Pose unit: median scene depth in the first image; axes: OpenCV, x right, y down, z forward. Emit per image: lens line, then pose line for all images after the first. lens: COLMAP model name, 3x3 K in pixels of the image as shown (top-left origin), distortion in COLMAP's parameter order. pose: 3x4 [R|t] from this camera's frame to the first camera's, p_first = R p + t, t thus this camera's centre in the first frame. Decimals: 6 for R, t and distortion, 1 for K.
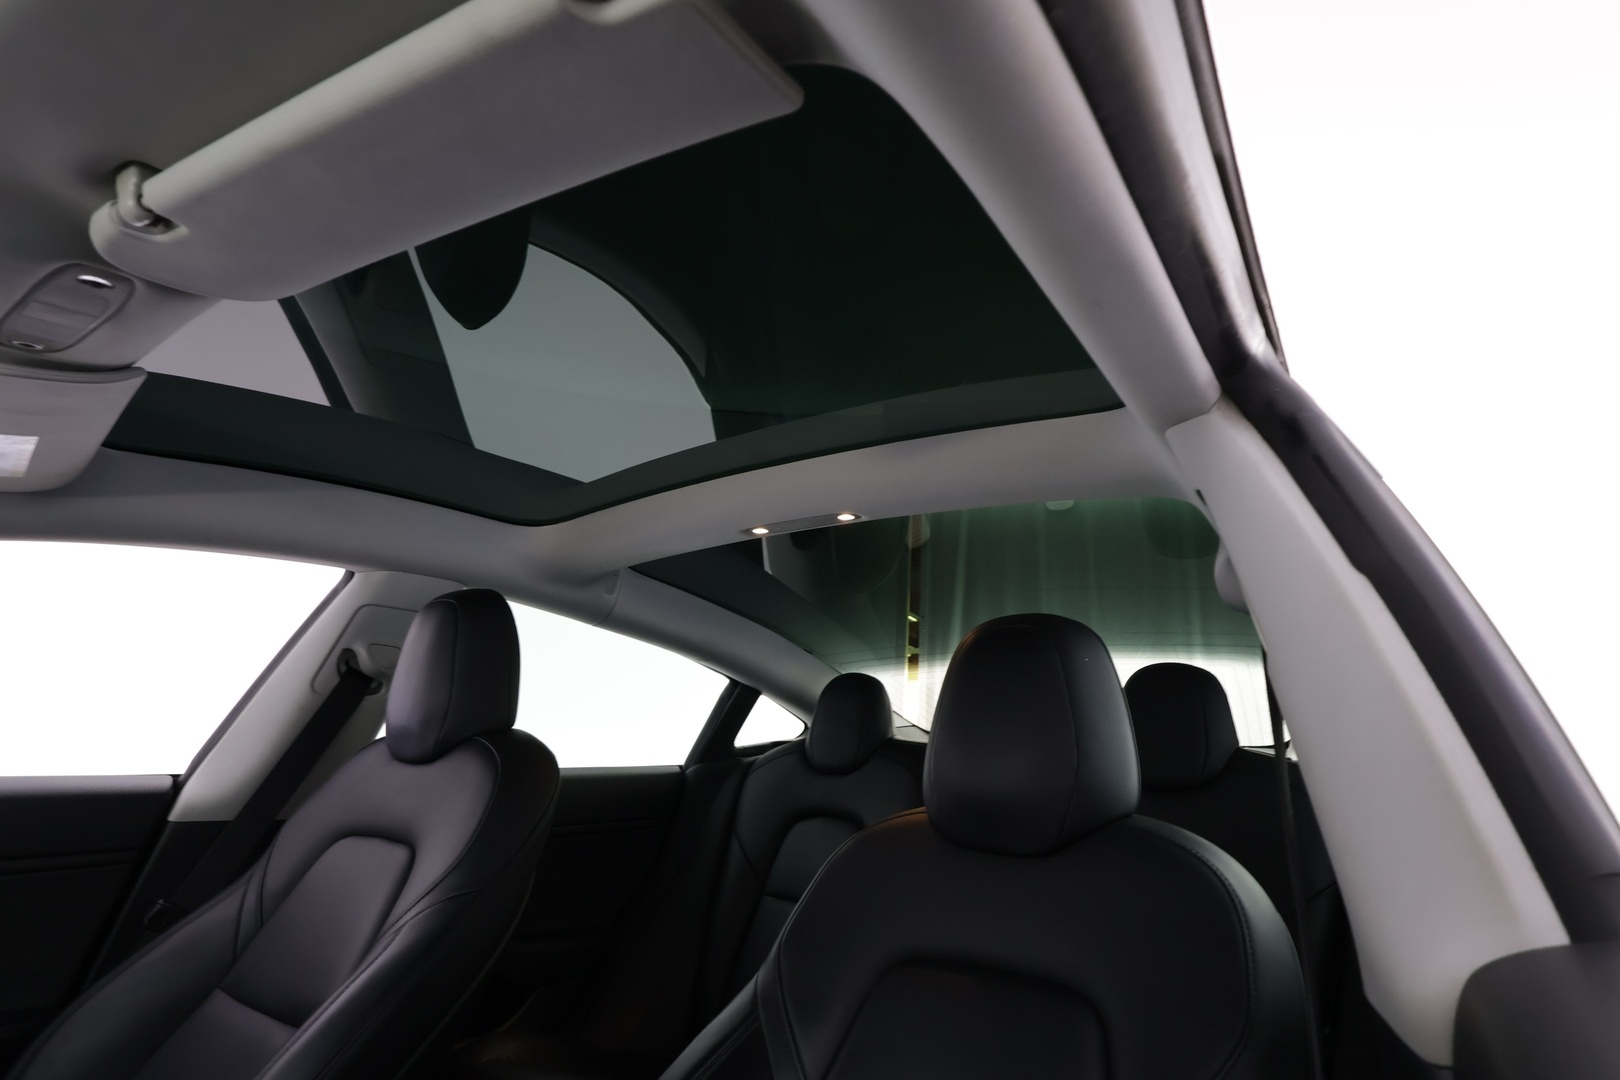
lens RADIAL K [[860.2, 0, 798.3], [0, 860.2, 548.4], [0, 0, 1]] dist [0.004896, 0.000517]
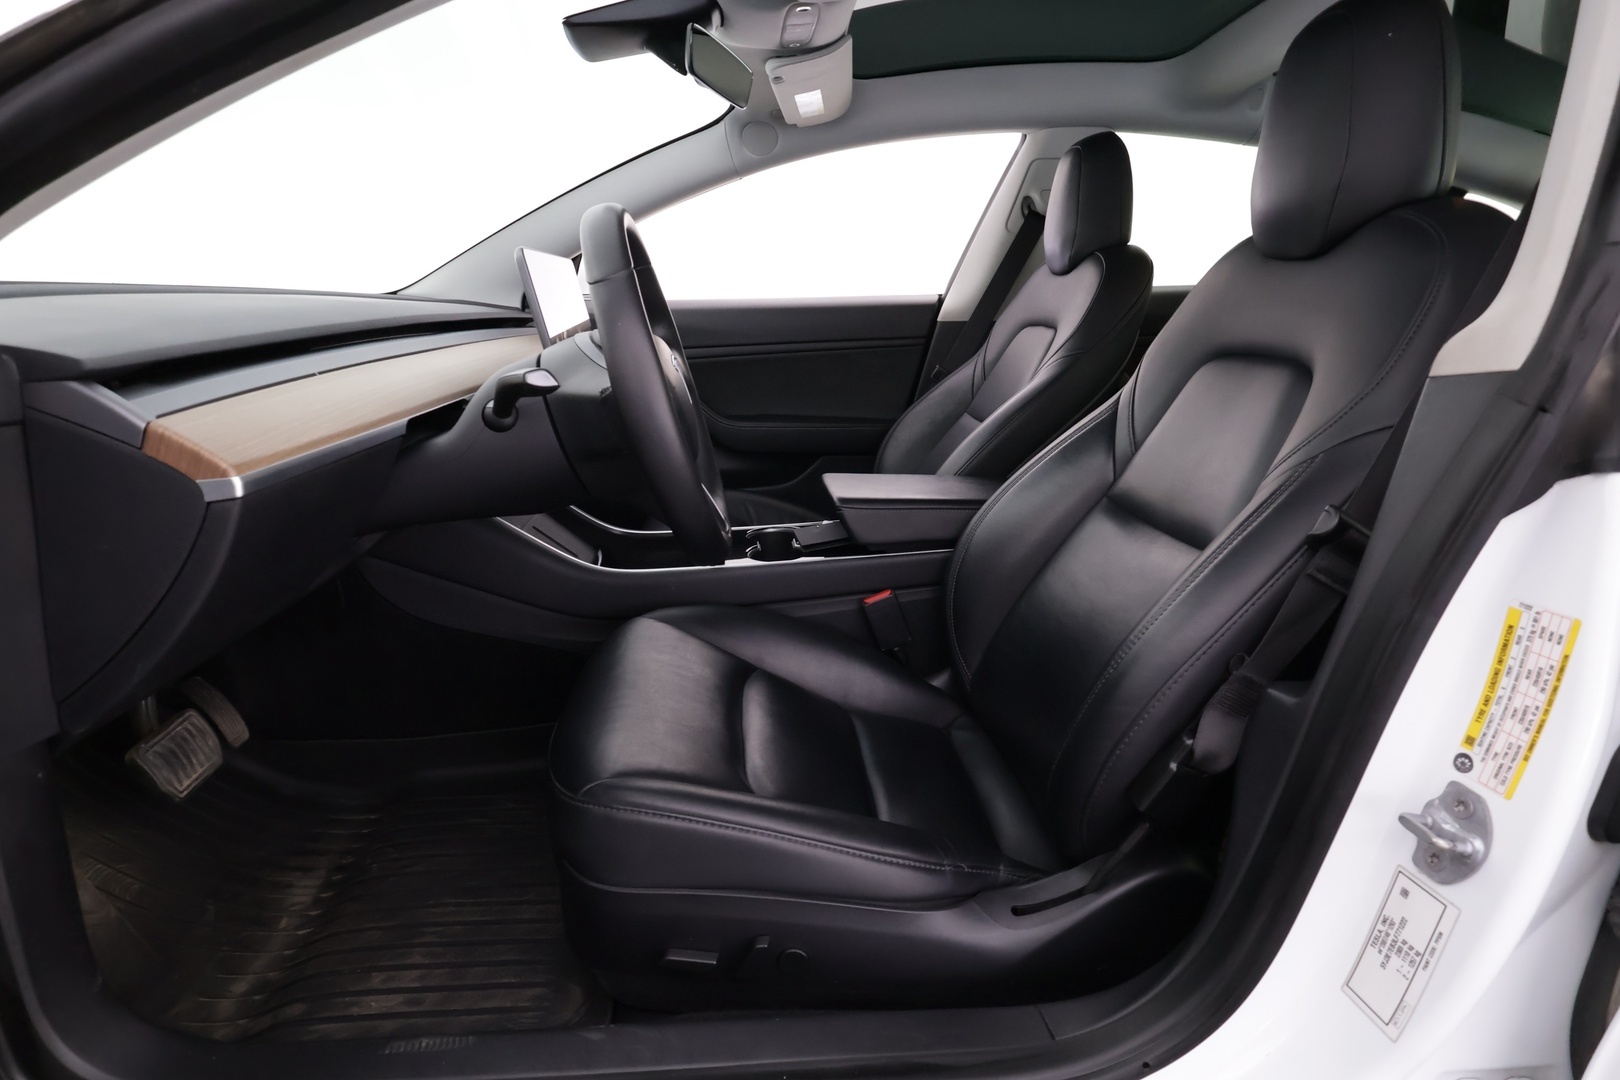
lens RADIAL K [[860.2, 0, 798.3], [0, 860.2, 548.4], [0, 0, 1]] dist [0.004896, 0.000517]
pose [[0.656783, 0.167462, -0.735250, 0.368196], [0.201885, 0.900388, 0.385414, 0.021718], [0.726552, -0.401569, 0.557552, -0.273053]]
